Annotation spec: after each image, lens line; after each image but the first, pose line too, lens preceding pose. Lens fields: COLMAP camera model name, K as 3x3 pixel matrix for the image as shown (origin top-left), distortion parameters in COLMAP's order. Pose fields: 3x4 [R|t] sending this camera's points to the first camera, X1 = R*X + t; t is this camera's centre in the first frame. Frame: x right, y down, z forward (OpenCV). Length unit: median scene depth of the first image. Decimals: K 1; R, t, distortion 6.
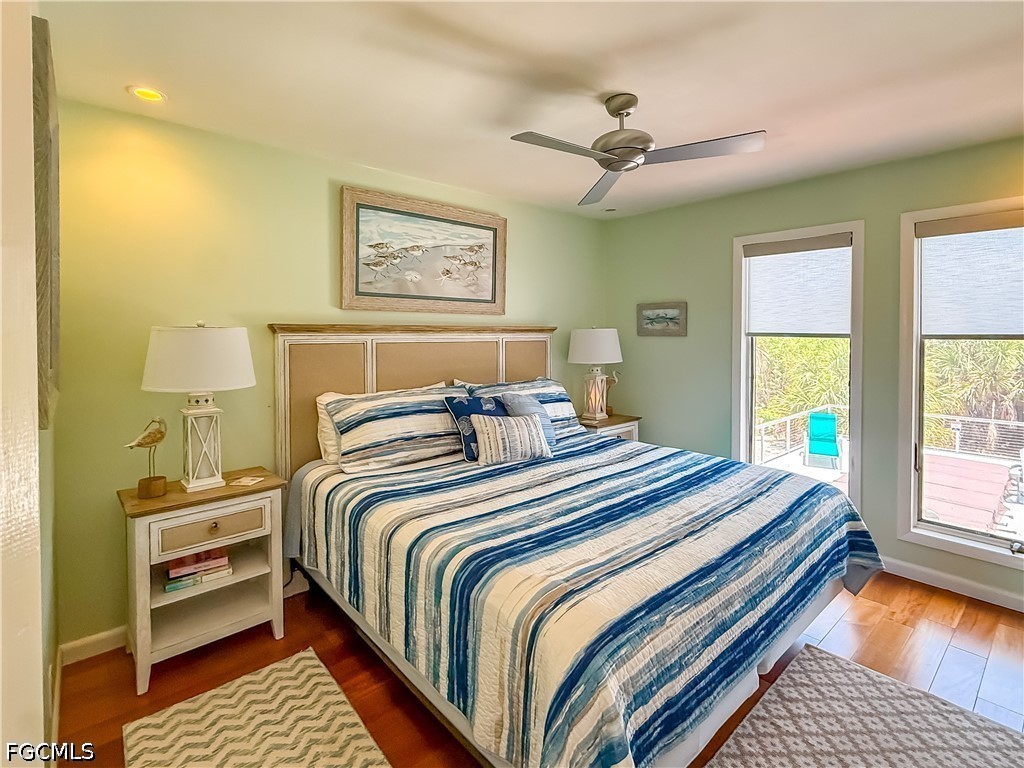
lens RADIAL K [[491.6, 0, 504.3], [0, 491.6, 337.2], [0, 0, 1]] dist [0.000709, 0.000175]
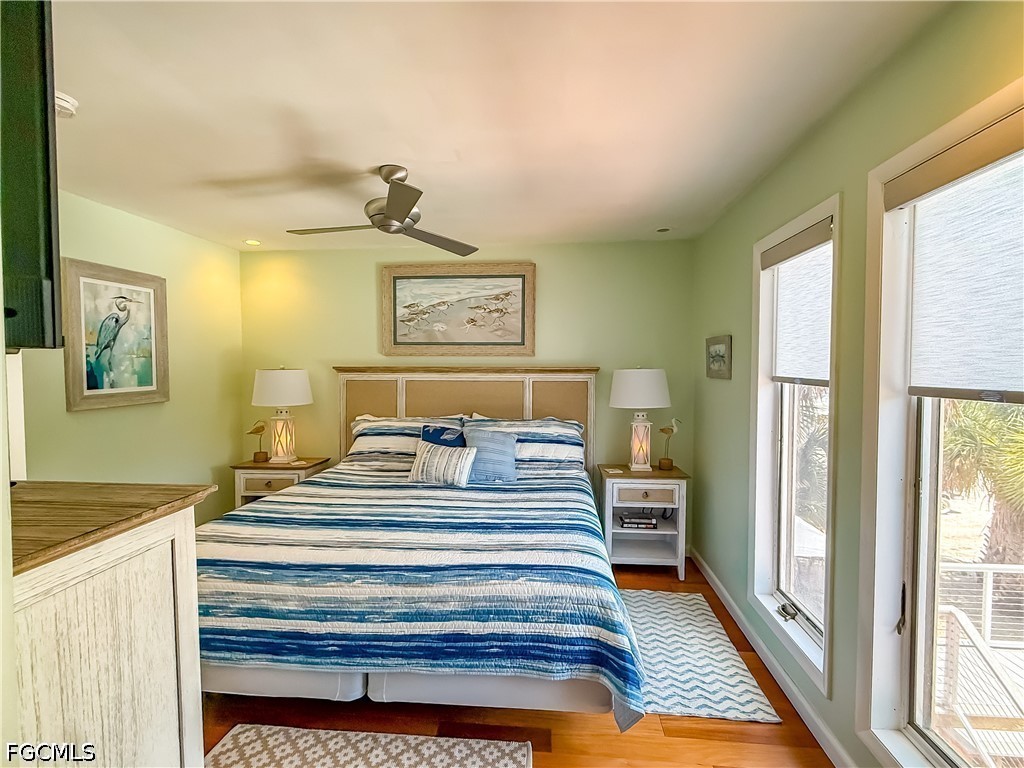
lens RADIAL K [[491.6, 0, 515.8], [0, 491.6, 383.0], [0, 0, 1]] dist [0.000709, 0.000175]
pose [[0.694388, 0.024450, -0.719185, 0.870193], [-0.007946, 0.999622, 0.026312, -0.017868], [0.719557, -0.012556, 0.694320, 0.288613]]
